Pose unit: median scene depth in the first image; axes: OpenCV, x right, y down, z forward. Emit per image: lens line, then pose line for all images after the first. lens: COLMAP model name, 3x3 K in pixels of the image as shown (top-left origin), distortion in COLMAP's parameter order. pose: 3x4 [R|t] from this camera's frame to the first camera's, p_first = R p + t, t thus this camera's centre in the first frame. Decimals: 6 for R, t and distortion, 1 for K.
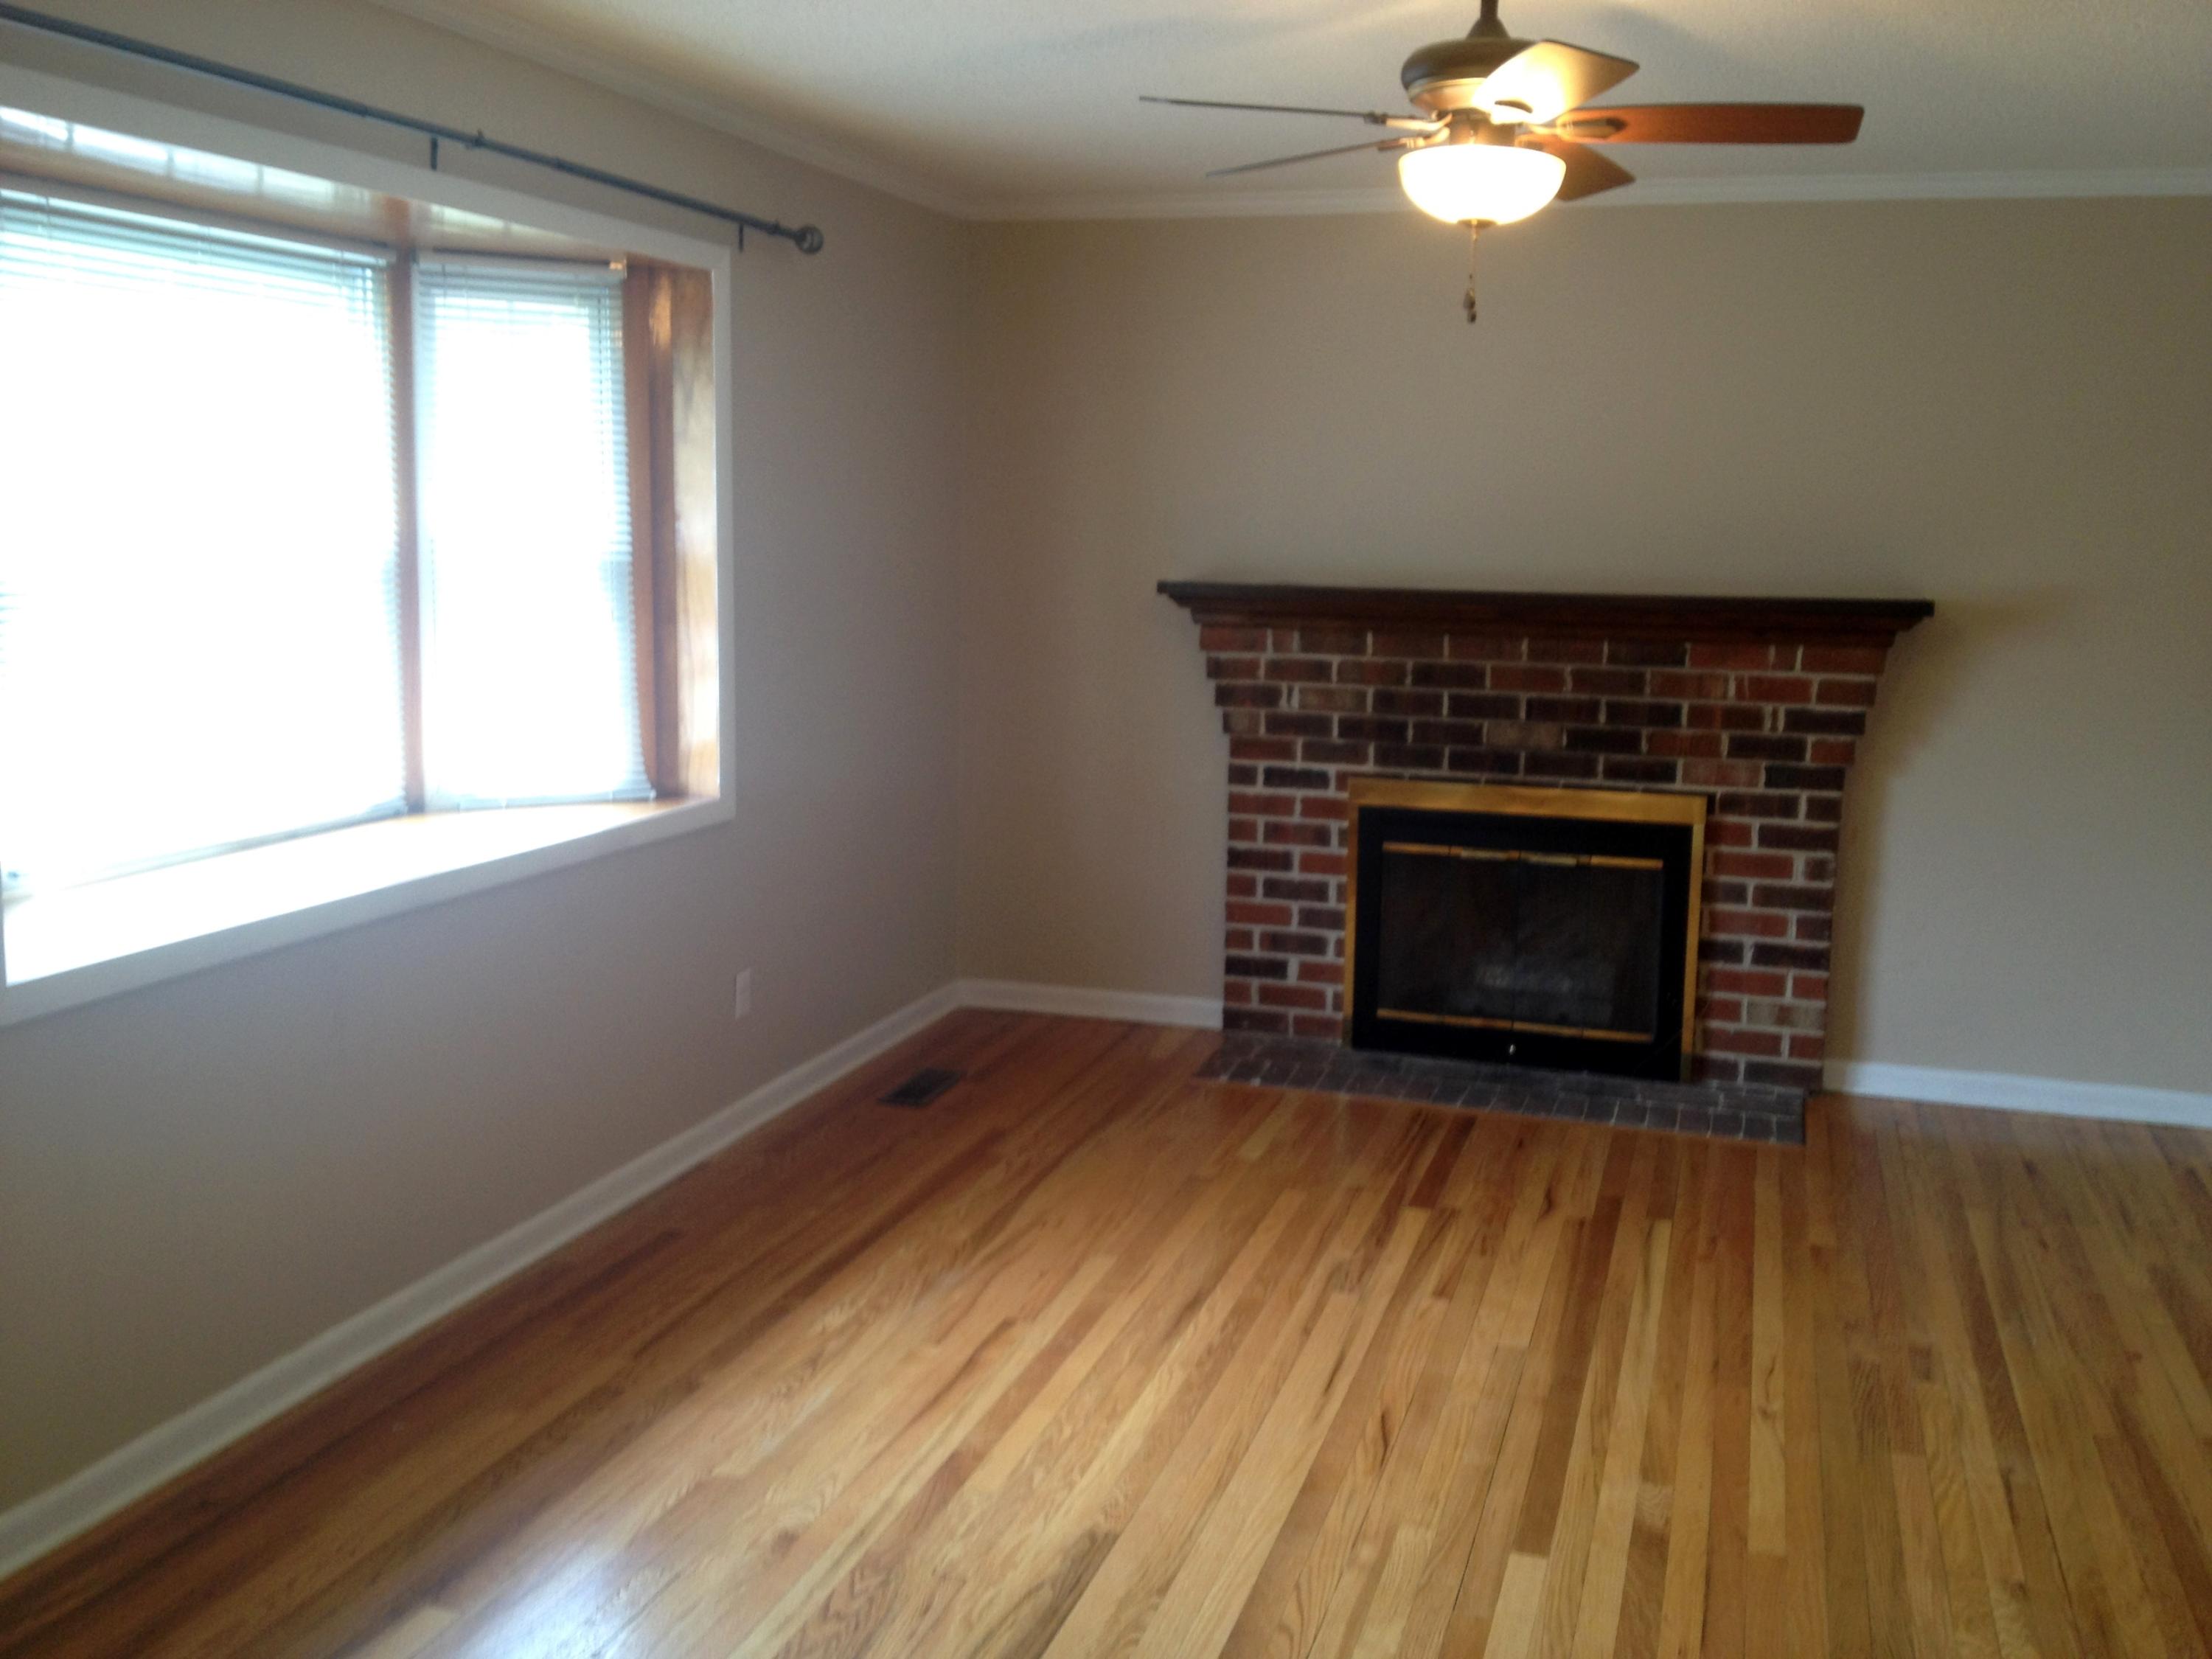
lens RADIAL K [[2222.6, 0, 1050.6], [0, 2222.6, 825.8], [0, 0, 1]] dist [0.258986, -0.586112]
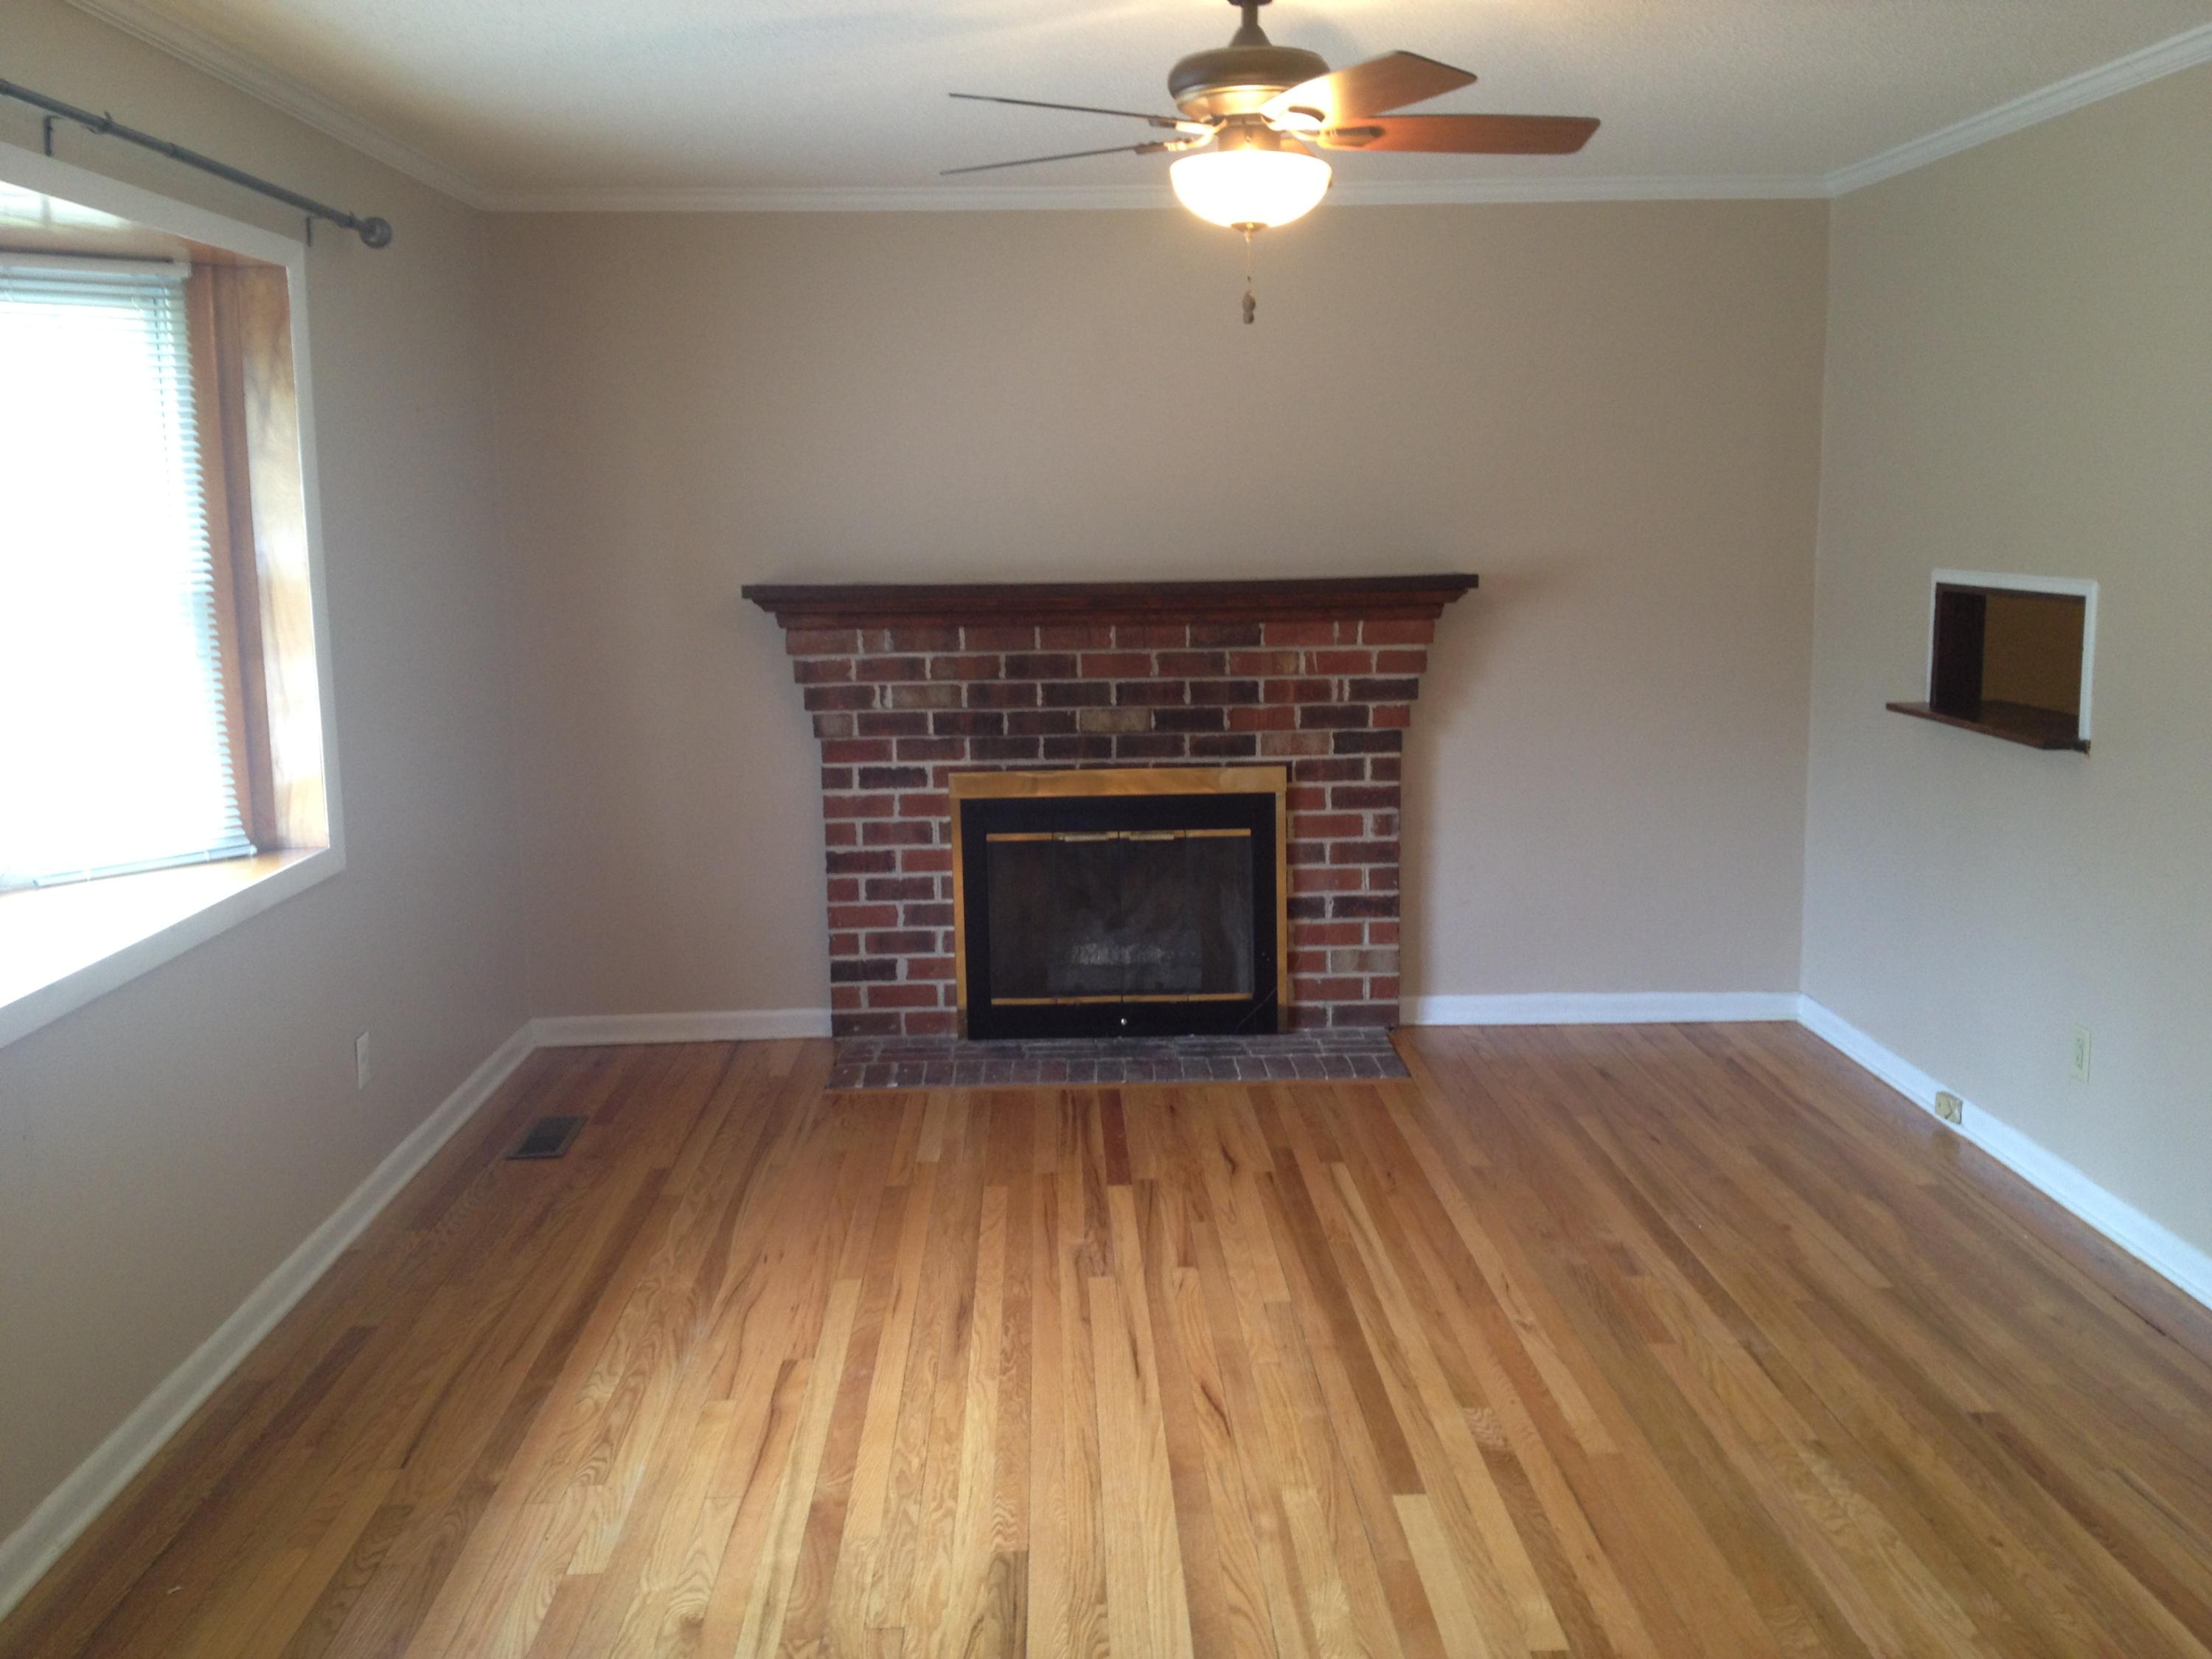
lens RADIAL K [[2209.3, 0, 1108.7], [0, 2209.3, 839.9], [0, 0, 1]] dist [0.181374, -0.312971]
pose [[0.942441, -0.086847, 0.322898, -0.144394], [0.083325, 0.996215, 0.024741, -0.011868], [-0.323825, 0.003589, 0.946110, 0.038805]]
